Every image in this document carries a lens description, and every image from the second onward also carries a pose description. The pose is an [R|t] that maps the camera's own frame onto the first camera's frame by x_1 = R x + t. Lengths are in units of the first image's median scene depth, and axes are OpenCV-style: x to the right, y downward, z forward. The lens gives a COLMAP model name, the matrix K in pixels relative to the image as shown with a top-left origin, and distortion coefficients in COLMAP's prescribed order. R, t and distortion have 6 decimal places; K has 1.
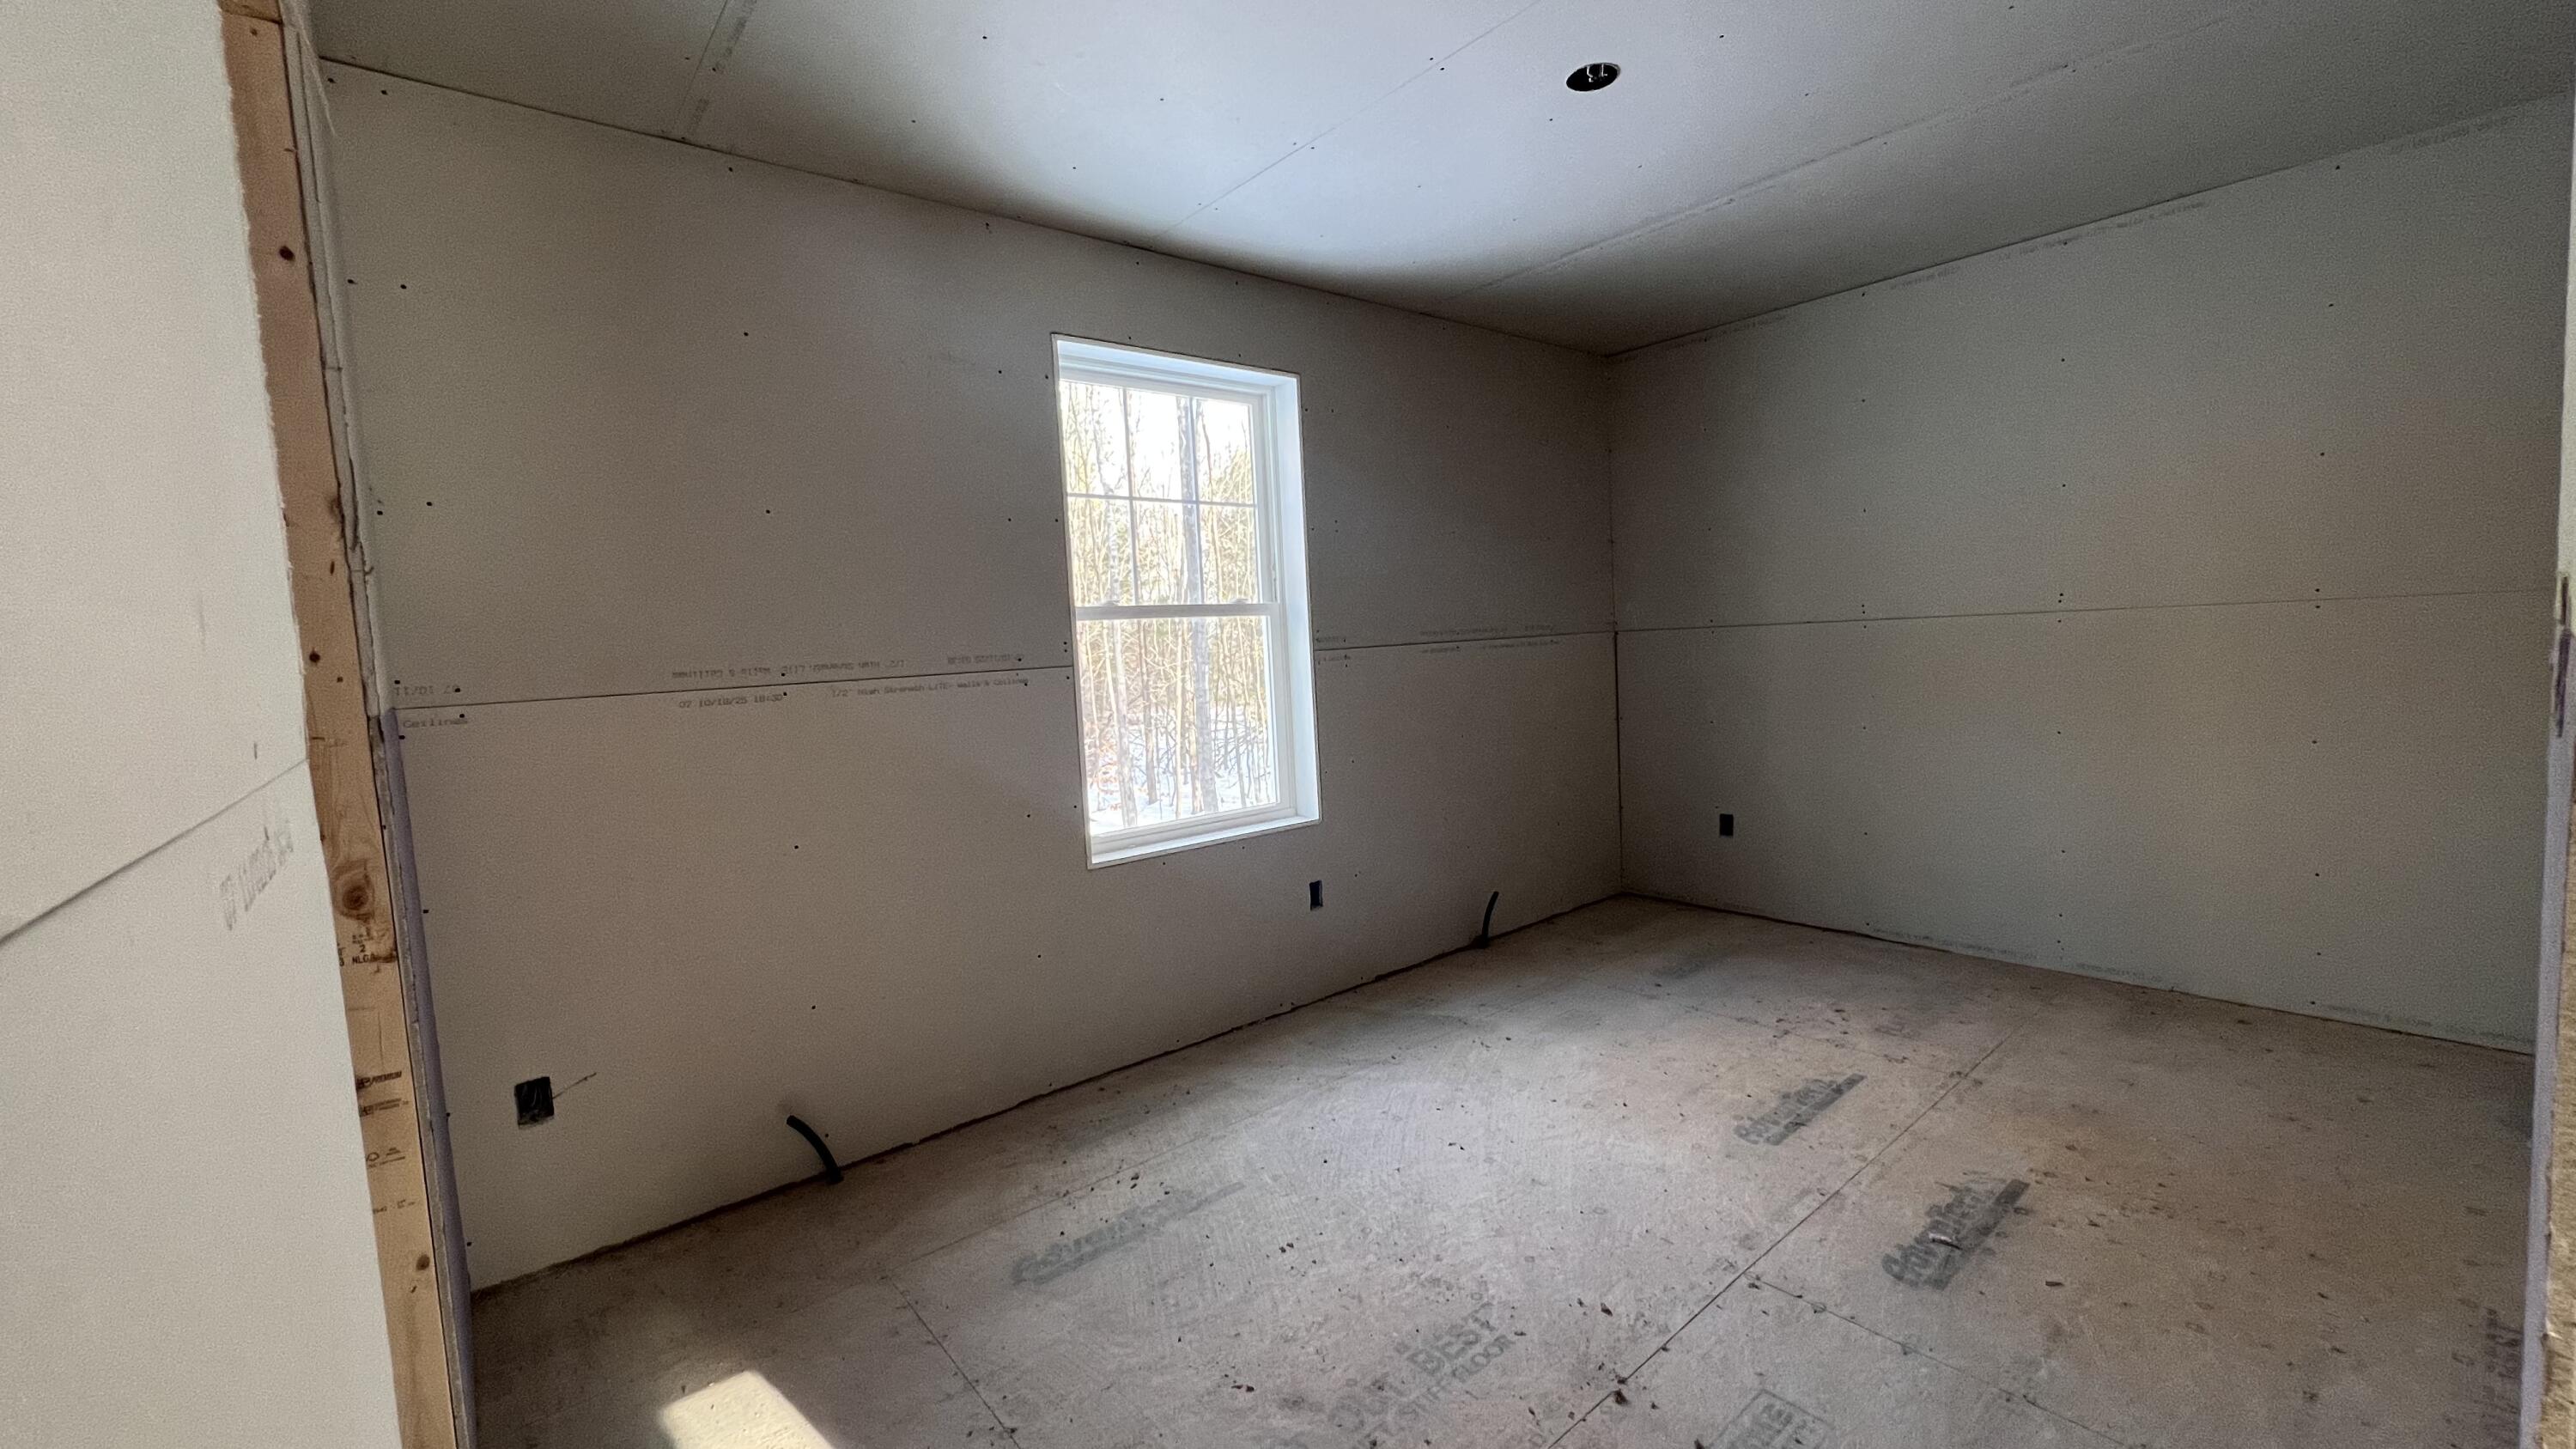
lens RADIAL K [[1026.3, 0, 1283.1], [0, 1026.3, 723.3], [0, 0, 1]] dist [-0.002501, 0.000185]
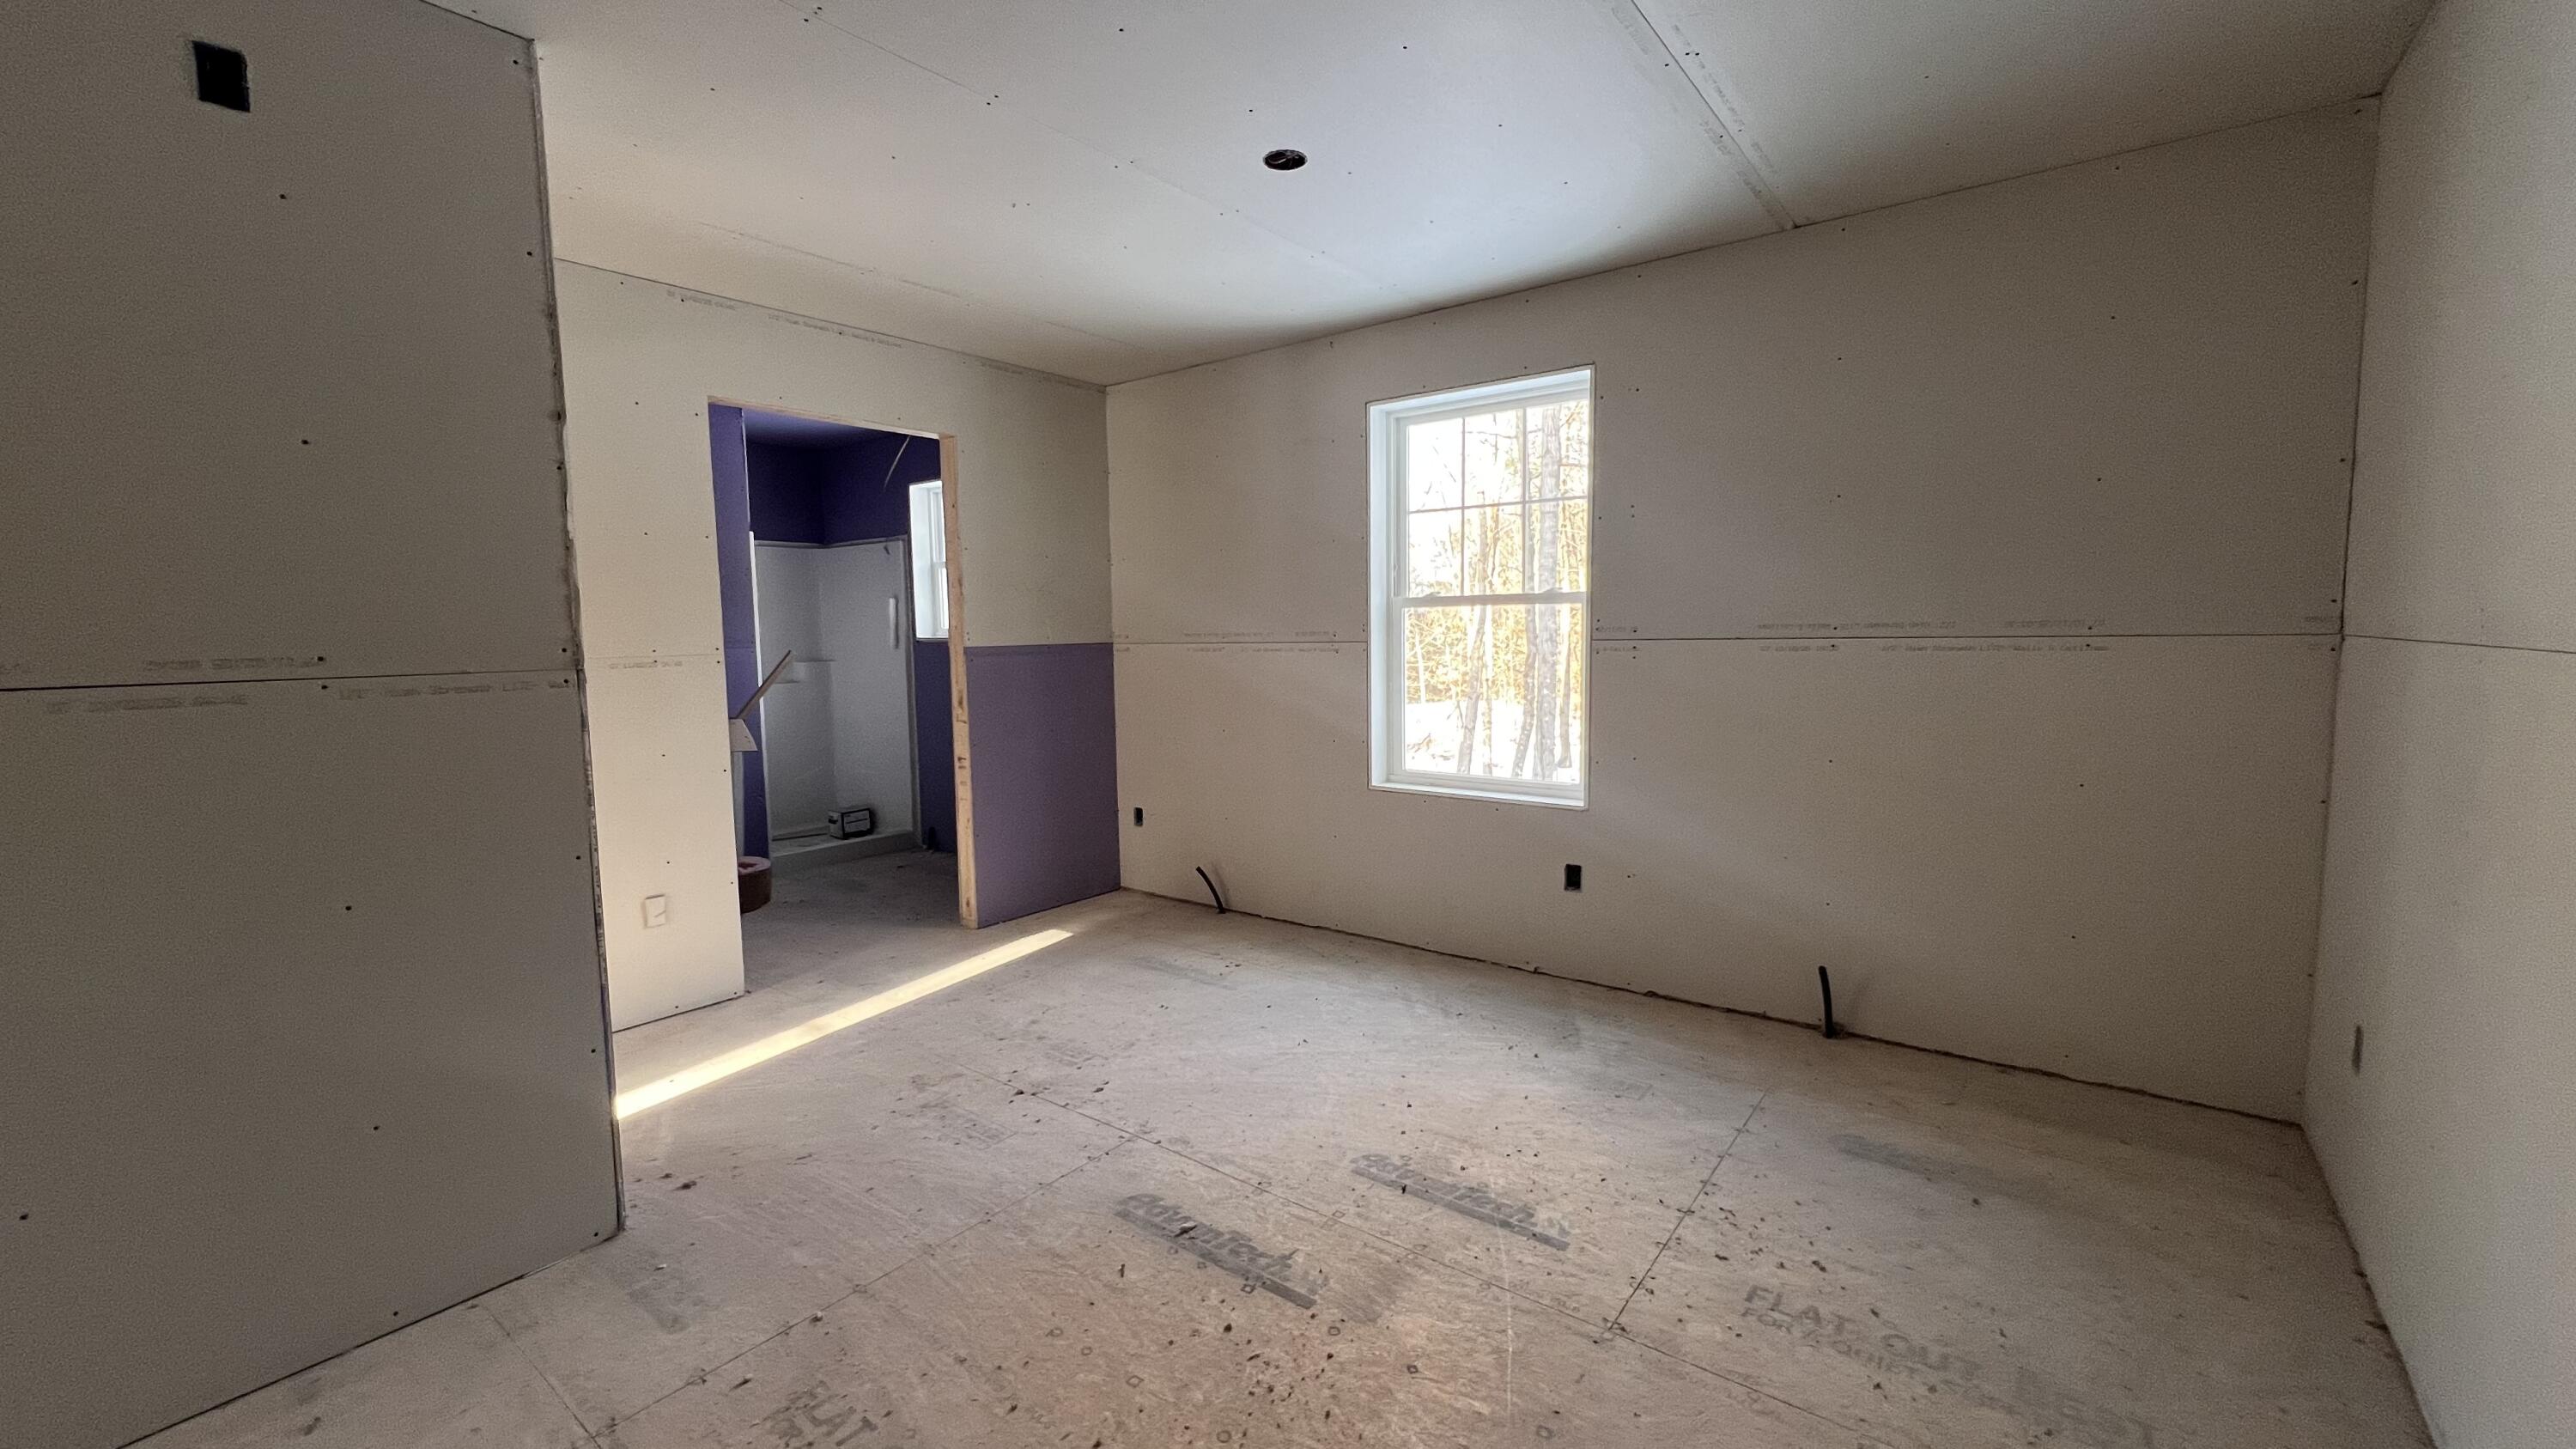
lens RADIAL K [[1026.3, 0, 1283.1], [0, 1026.3, 723.3], [0, 0, 1]] dist [-0.002501, 0.000185]
pose [[0.215182, 0.138099, -0.966760, 1.101963], [-0.070757, 0.989554, 0.125606, -0.110315], [0.974007, 0.041377, 0.222706, 0.563873]]
